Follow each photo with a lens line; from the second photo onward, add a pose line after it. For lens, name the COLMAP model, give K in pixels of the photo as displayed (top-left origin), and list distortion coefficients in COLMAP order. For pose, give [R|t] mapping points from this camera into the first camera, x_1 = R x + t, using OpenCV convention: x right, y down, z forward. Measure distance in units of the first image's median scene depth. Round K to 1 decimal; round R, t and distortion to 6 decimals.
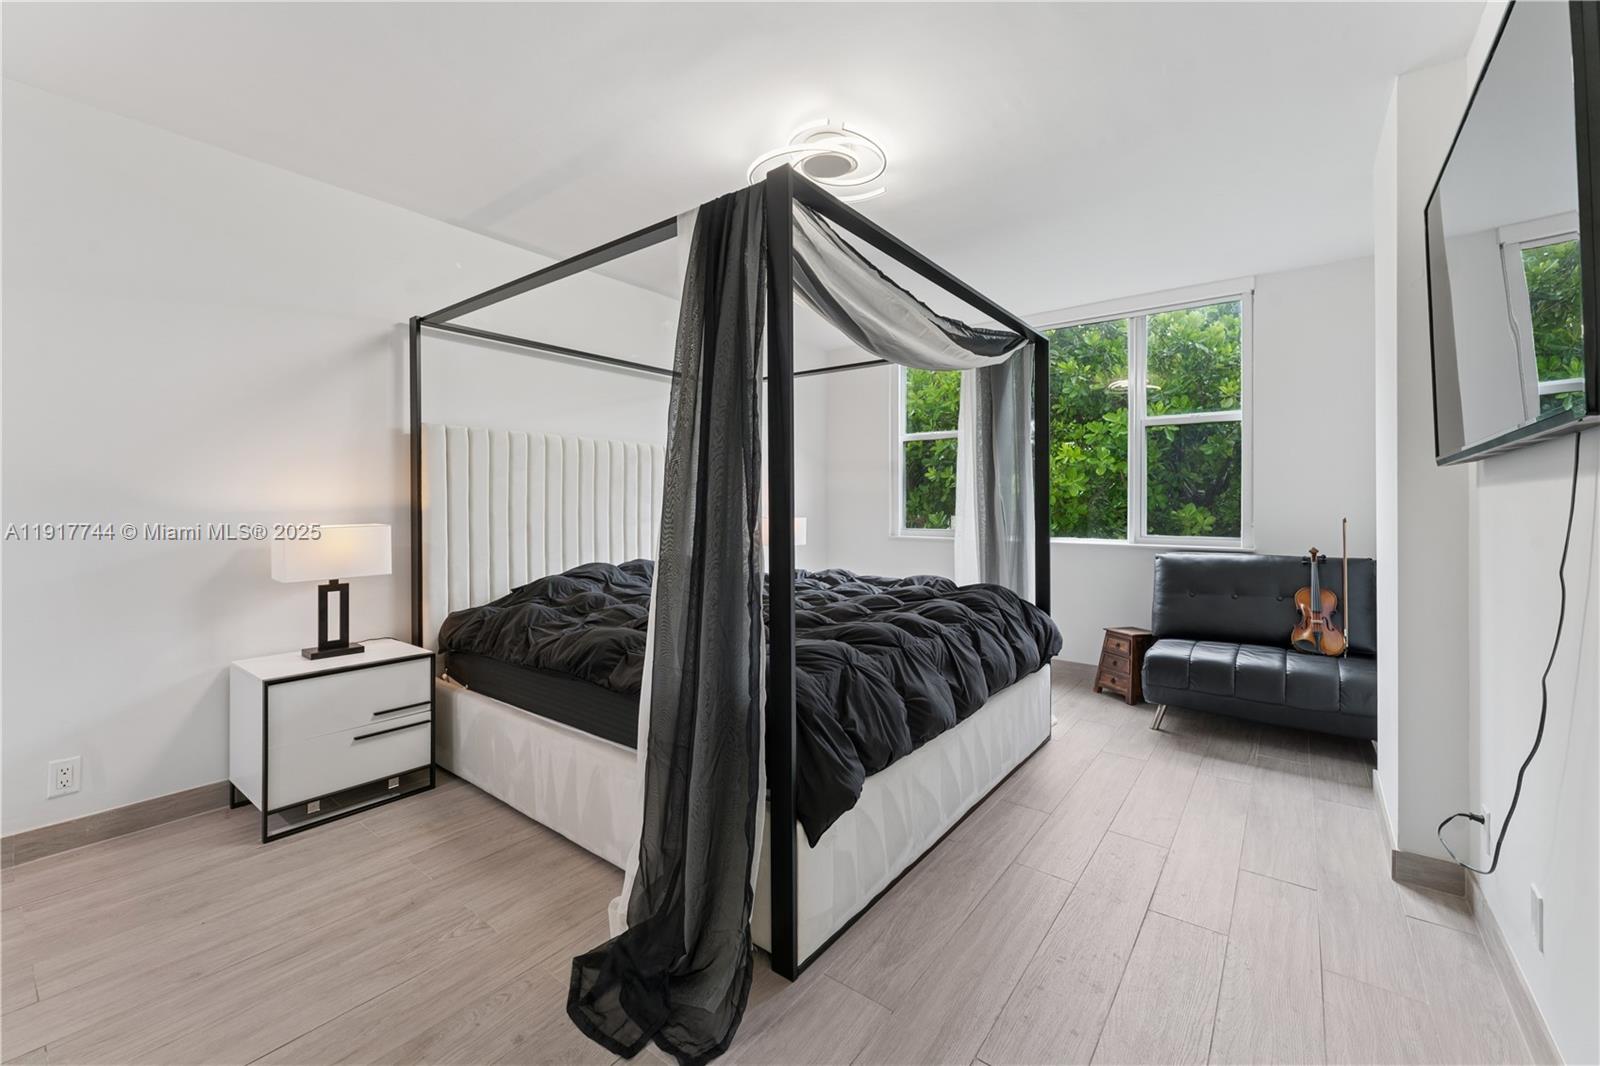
lens RADIAL K [[661.6, 0, 821.7], [0, 661.6, 508.2], [0, 0, 1]] dist [0.000942, -0.000592]
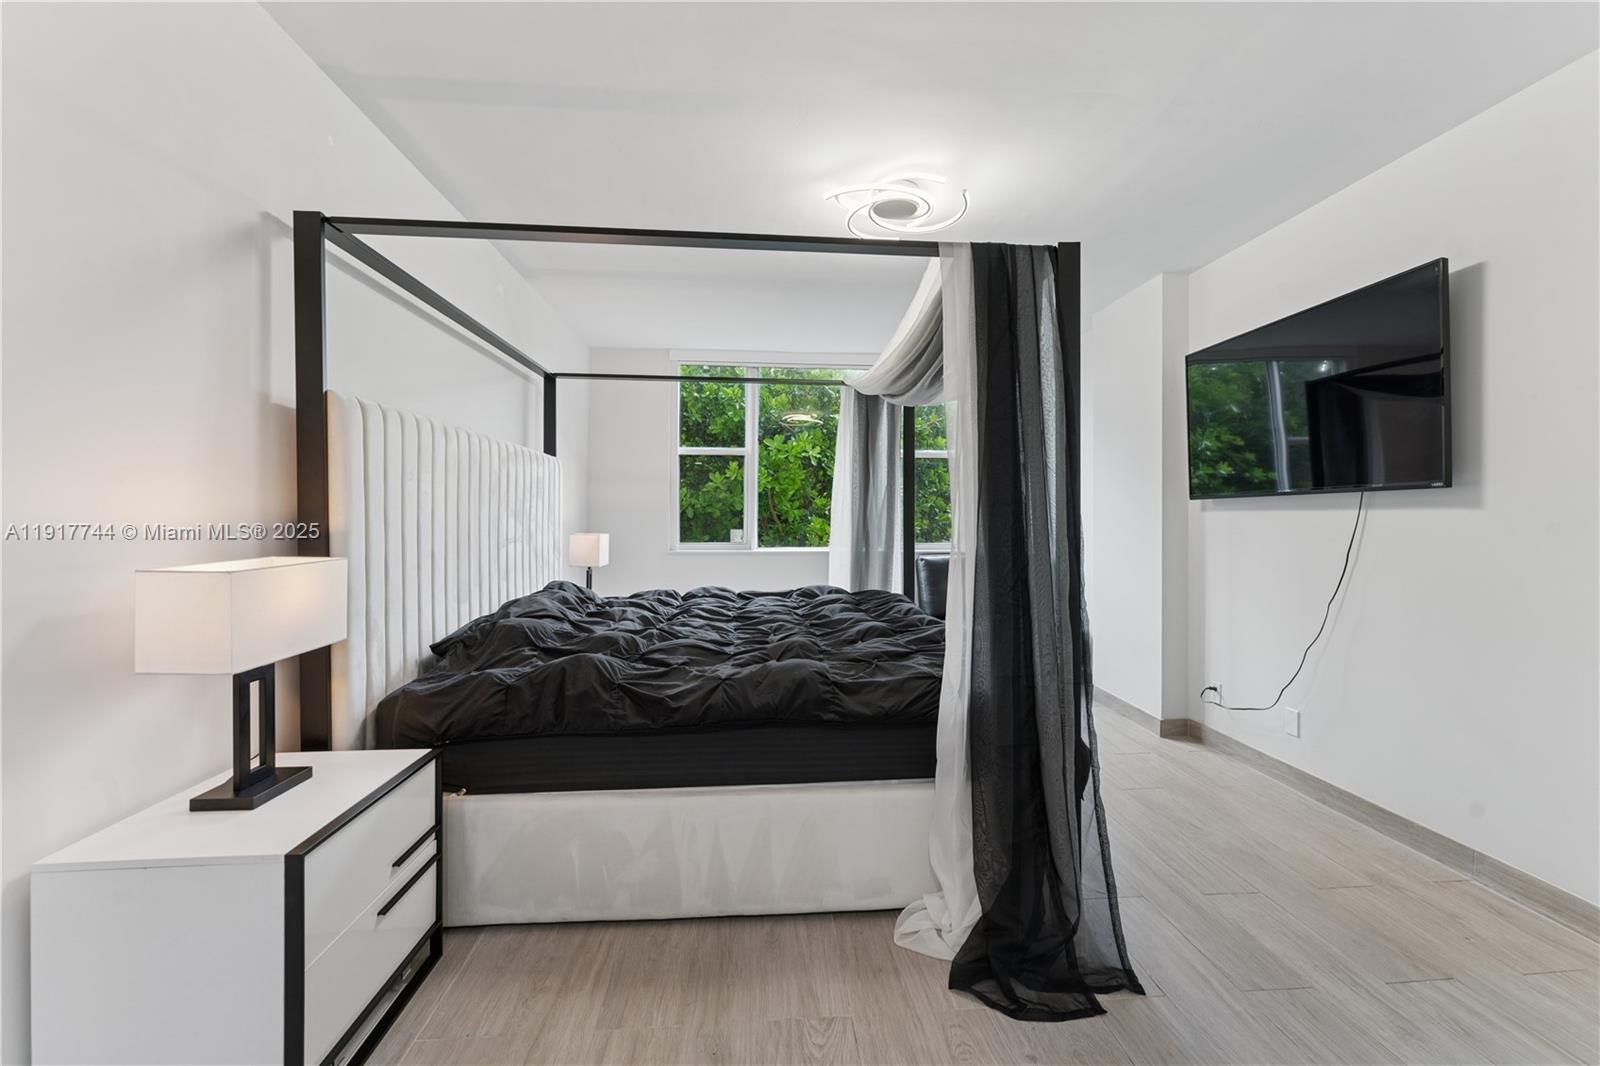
lens RADIAL K [[661.6, 0, 813.6], [0, 661.6, 520.9], [0, 0, 1]] dist [0.000942, -0.000592]
pose [[0.736231, -0.003813, 0.676719, -0.774906], [0.001920, 0.999992, 0.003545, -0.010092], [-0.676727, -0.001311, 0.736233, 0.272741]]
